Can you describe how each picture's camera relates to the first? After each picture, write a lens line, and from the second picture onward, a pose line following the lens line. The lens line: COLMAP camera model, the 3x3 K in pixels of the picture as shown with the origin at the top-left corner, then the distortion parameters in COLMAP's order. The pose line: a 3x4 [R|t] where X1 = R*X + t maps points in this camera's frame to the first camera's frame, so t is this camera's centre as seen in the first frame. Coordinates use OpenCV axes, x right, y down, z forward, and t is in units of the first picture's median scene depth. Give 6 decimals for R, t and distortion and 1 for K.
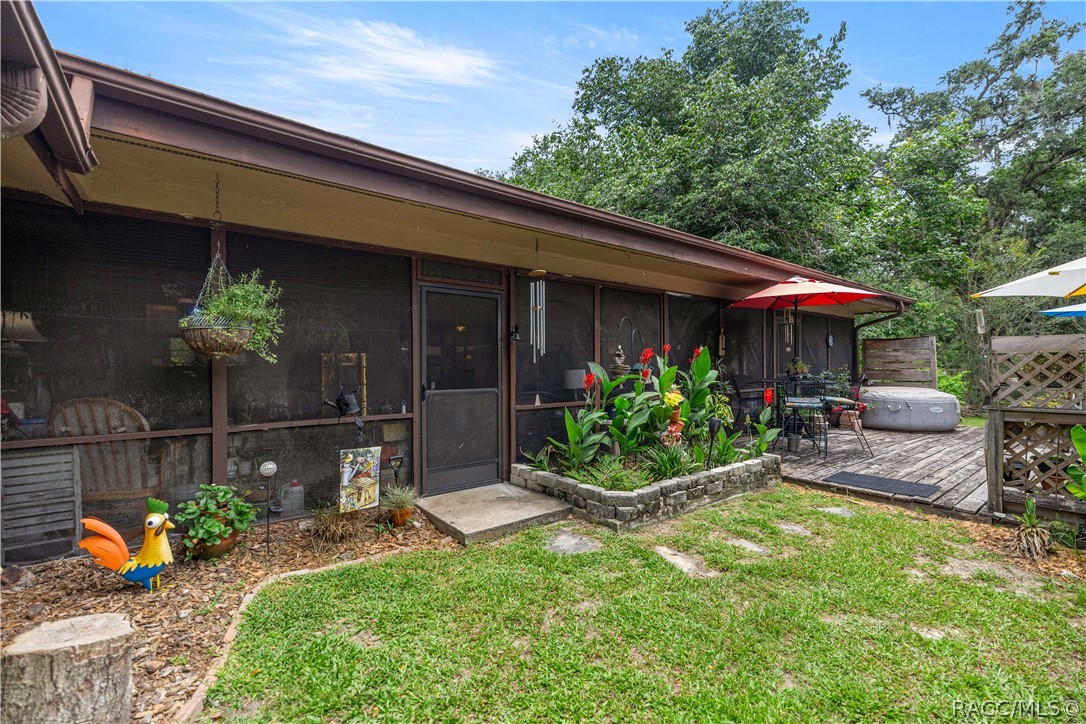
lens RADIAL K [[463.2, 0, 542.9], [0, 463.2, 365.1], [0, 0, 1]] dist [-0.001636, 0.000400]
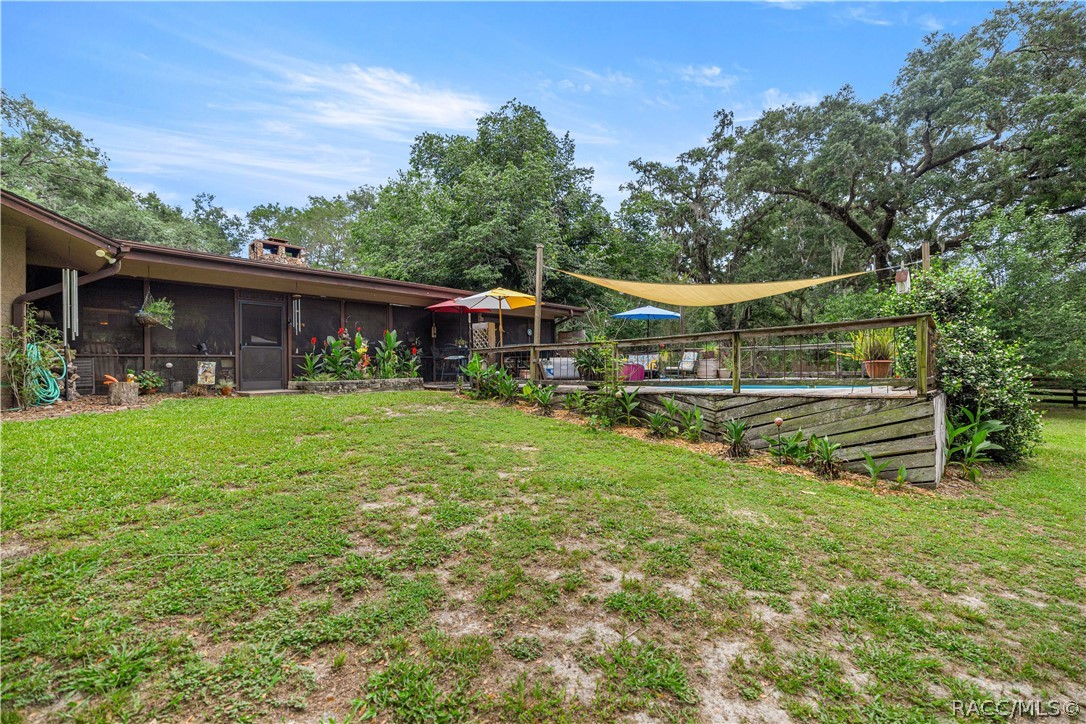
lens RADIAL K [[463.2, 0, 549.3], [0, 463.2, 360.1], [0, 0, 1]] dist [-0.001636, 0.000400]
pose [[0.981787, -0.008077, 0.189814, 0.901459], [0.011642, 0.999776, -0.017675, 0.203229], [-0.189628, 0.019563, 0.981661, -1.732578]]
